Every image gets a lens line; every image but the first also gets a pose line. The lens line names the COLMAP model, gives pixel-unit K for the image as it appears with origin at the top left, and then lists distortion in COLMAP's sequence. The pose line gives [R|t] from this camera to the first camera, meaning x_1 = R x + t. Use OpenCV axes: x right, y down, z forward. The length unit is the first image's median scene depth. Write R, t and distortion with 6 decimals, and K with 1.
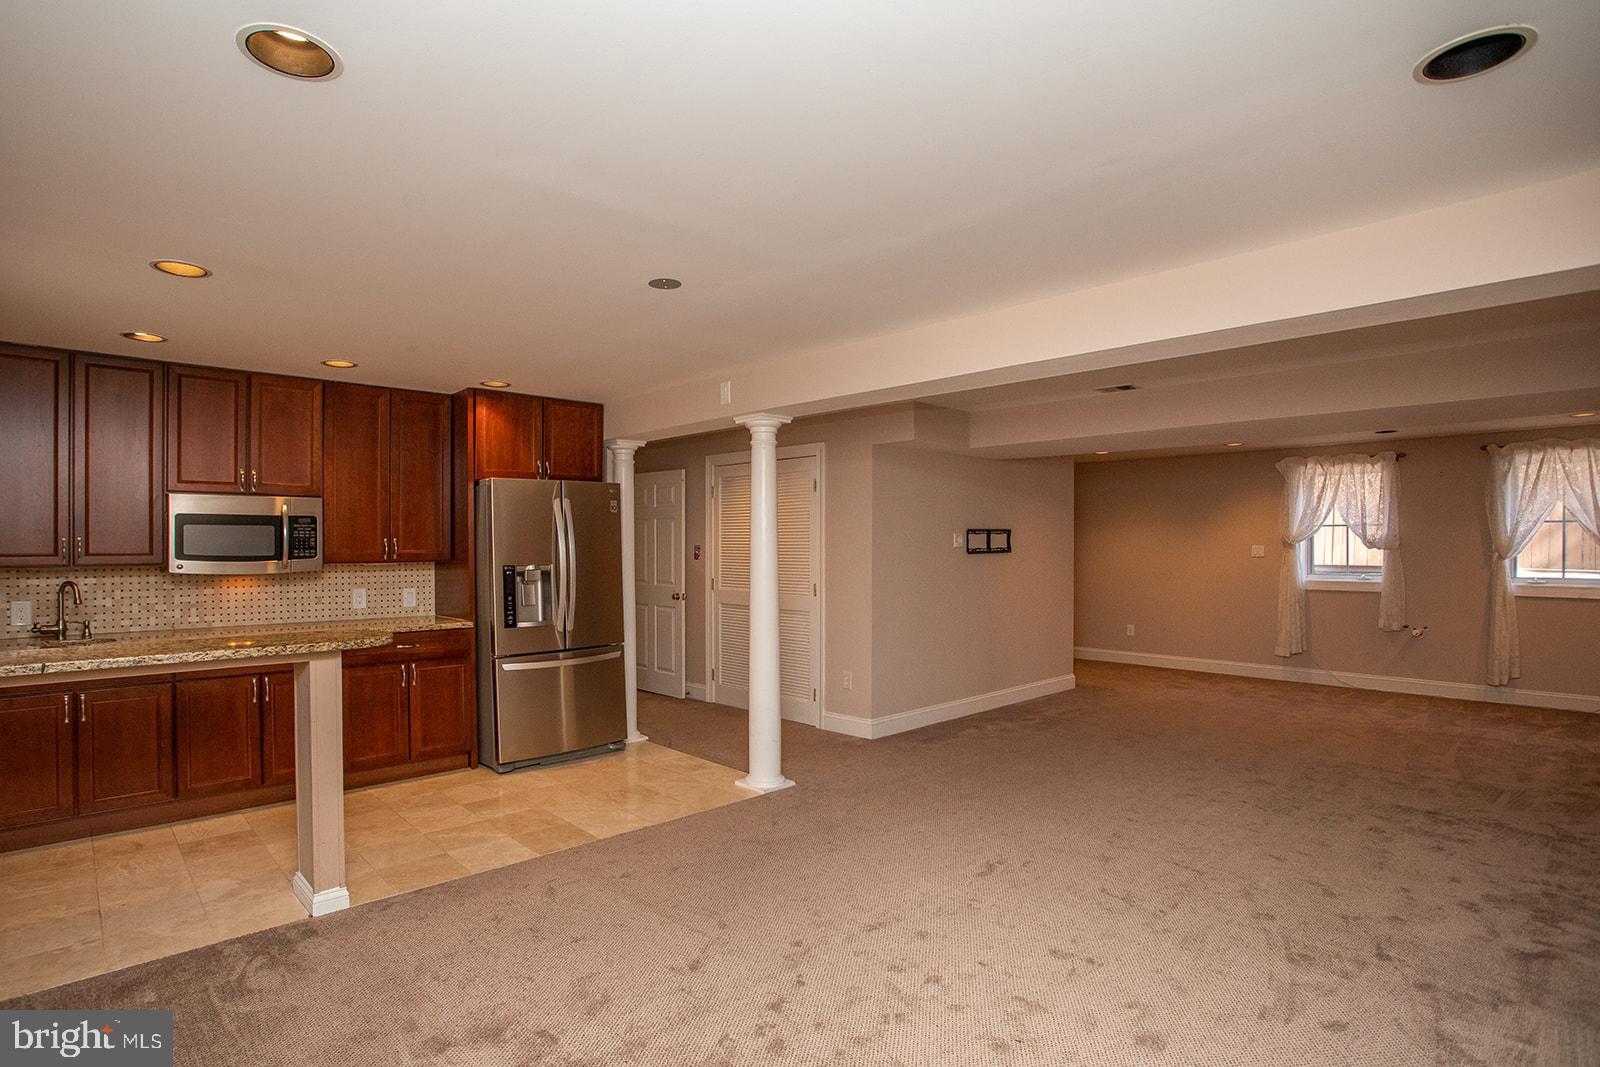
lens RADIAL K [[828.2, 0, 806.4], [0, 828.2, 508.1], [0, 0, 1]] dist [-0.001835, -0.000035]
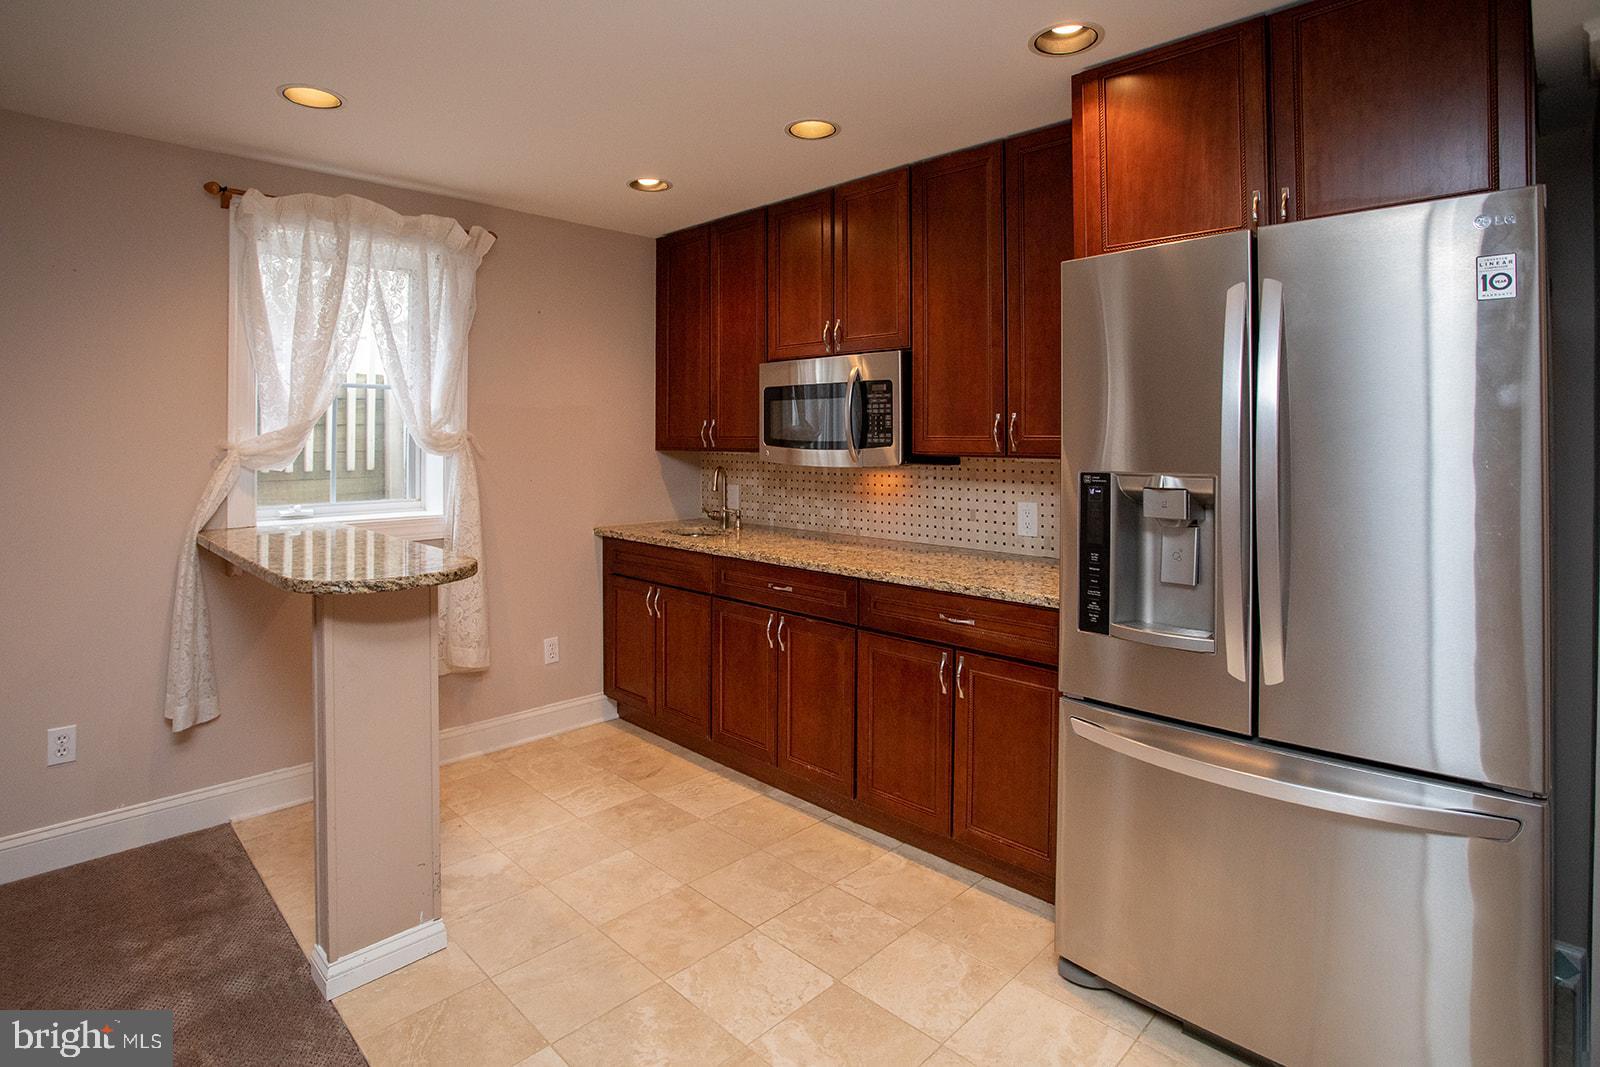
lens RADIAL K [[818.5, 0, 797.9], [0, 818.5, 433.0], [0, 0, 1]] dist [-0.055801, 0.000001]
pose [[0.005498, -0.003333, -0.999979, 0.025877], [0.042461, 0.999093, -0.003097, 0.046079], [0.999083, -0.042443, 0.005635, 0.868082]]
